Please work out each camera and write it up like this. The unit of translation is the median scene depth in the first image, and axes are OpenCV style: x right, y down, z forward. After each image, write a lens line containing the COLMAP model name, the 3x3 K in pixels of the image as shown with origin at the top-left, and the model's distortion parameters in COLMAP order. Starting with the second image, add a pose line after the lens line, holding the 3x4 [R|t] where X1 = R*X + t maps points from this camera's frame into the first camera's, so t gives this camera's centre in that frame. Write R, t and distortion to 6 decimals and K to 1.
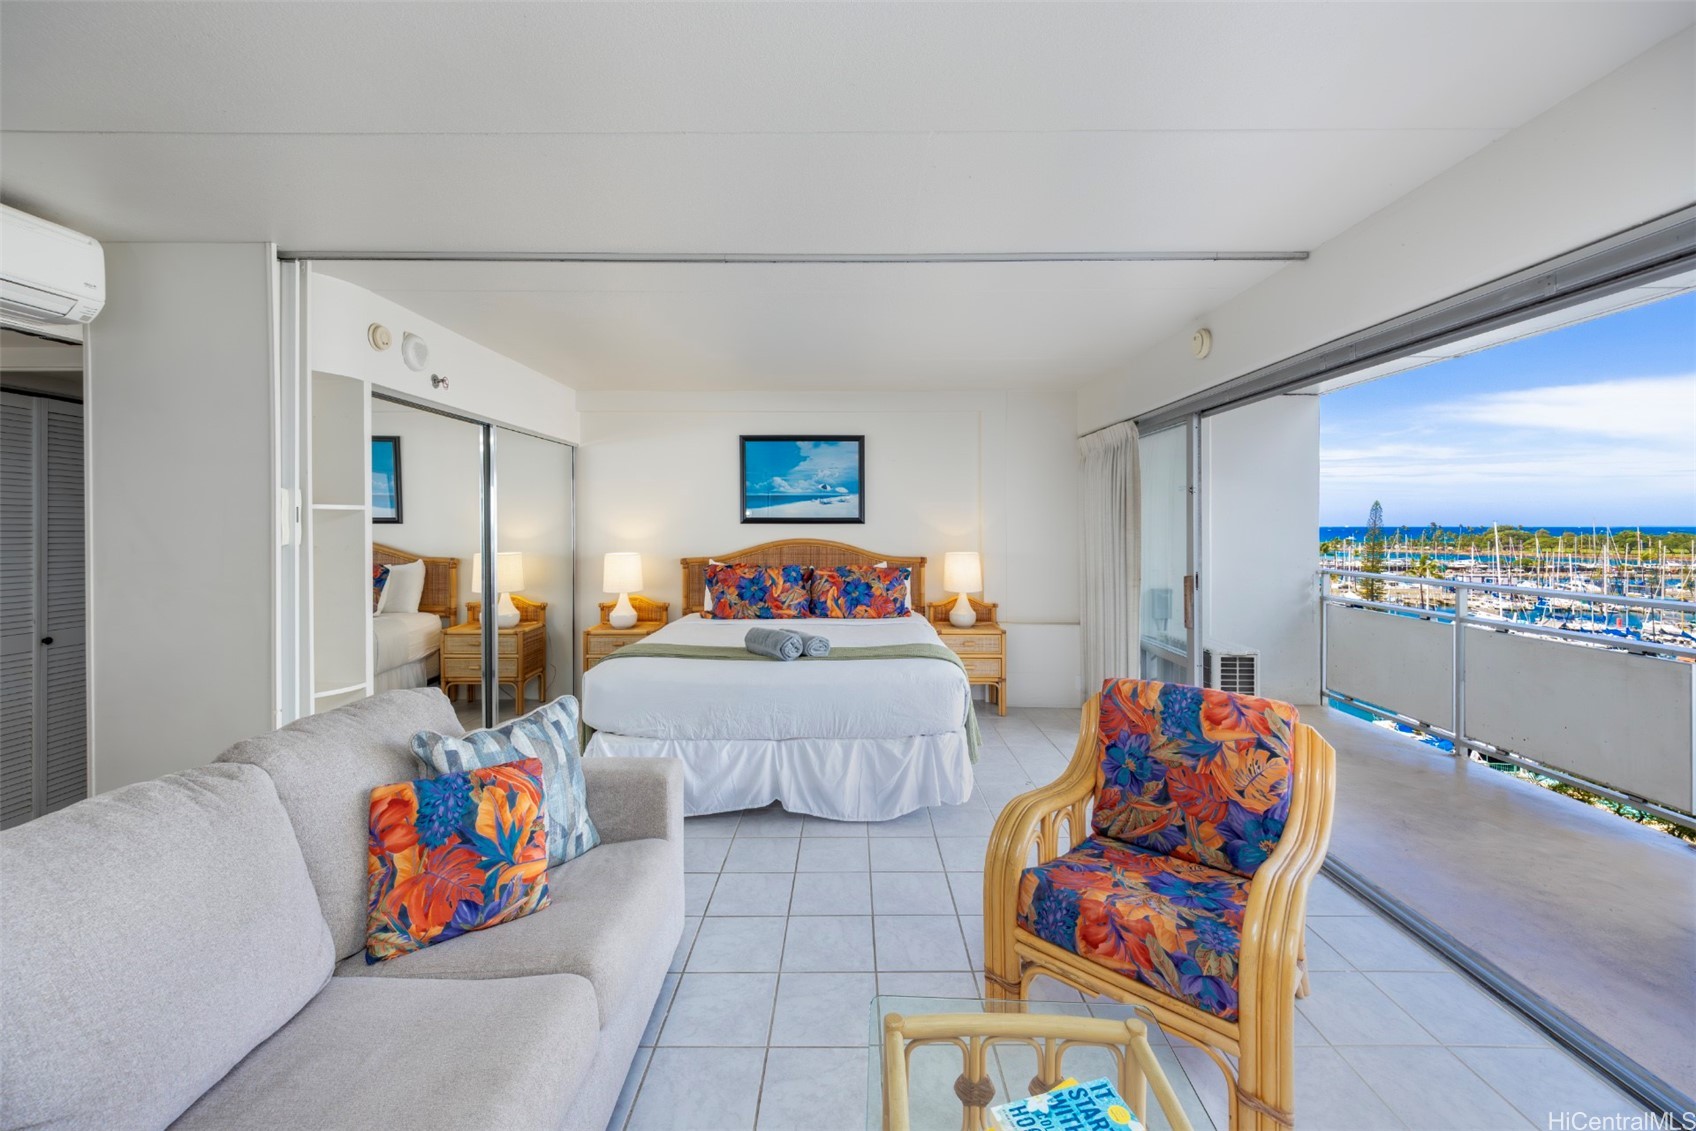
lens RADIAL K [[702.6, 0, 860.7], [0, 702.6, 527.0], [0, 0, 1]] dist [0.007478, -0.004427]
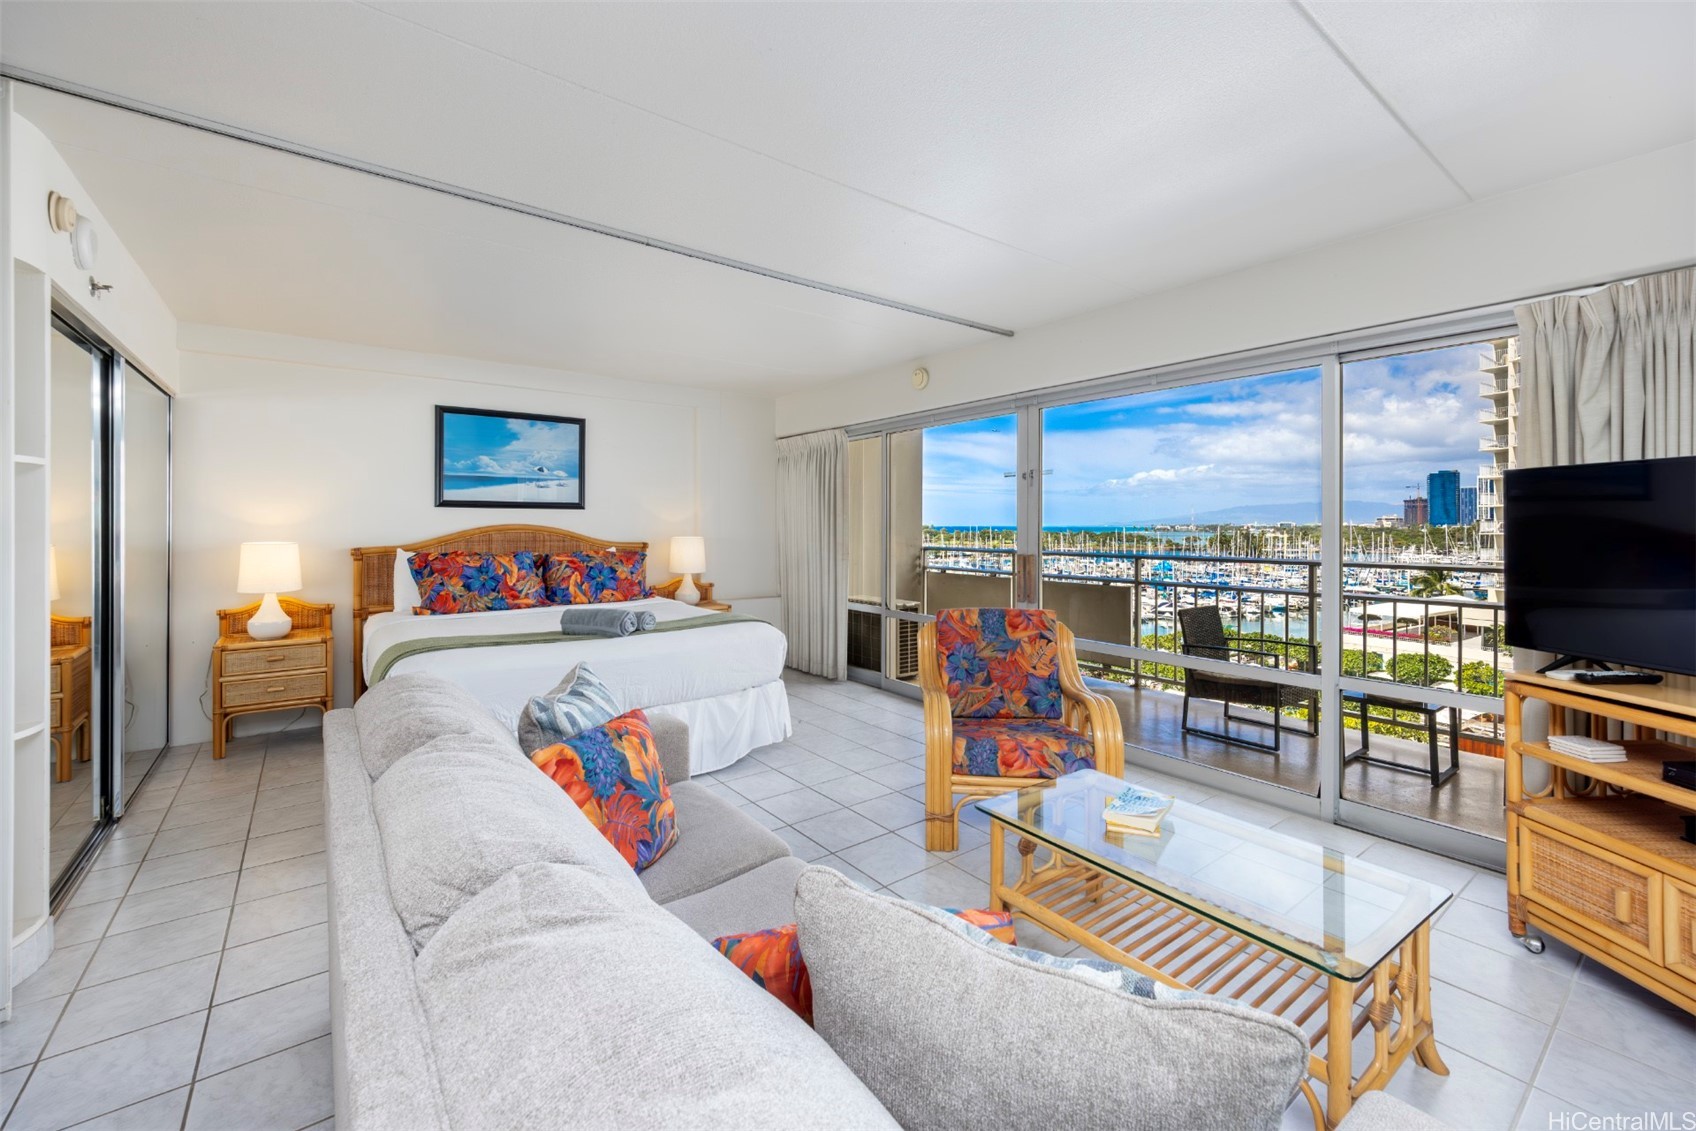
lens RADIAL K [[702.6, 0, 862.5], [0, 702.6, 518.7], [0, 0, 1]] dist [0.007478, -0.004427]
pose [[0.781756, 0.005966, 0.623555, -0.329474], [0.002507, 0.999916, -0.012709, 0.024330], [-0.623579, 0.011499, 0.781676, -0.006472]]
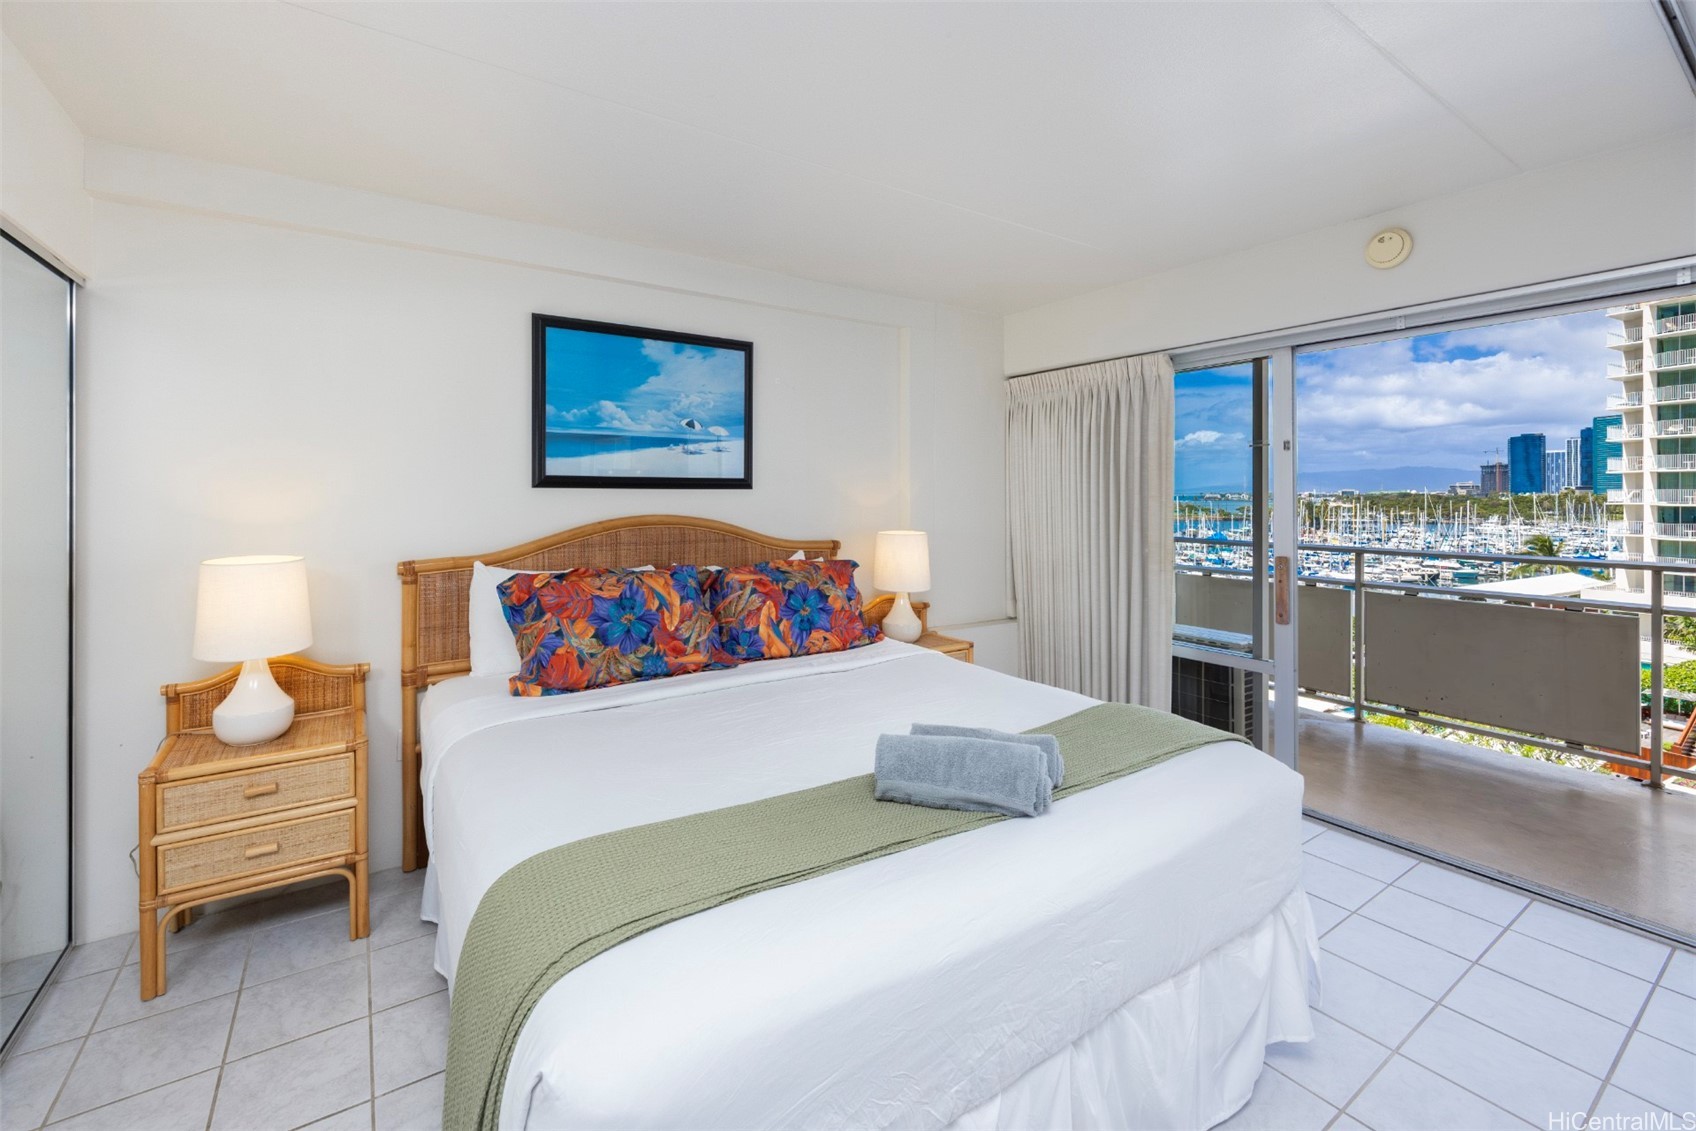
lens RADIAL K [[702.6, 0, 817.0], [0, 702.6, 488.2], [0, 0, 1]] dist [0.007478, -0.004427]
pose [[0.828966, 0.003723, 0.559287, -0.312549], [0.001864, 0.999954, -0.009420, 0.001076], [-0.559296, 0.008851, 0.828920, 0.508705]]
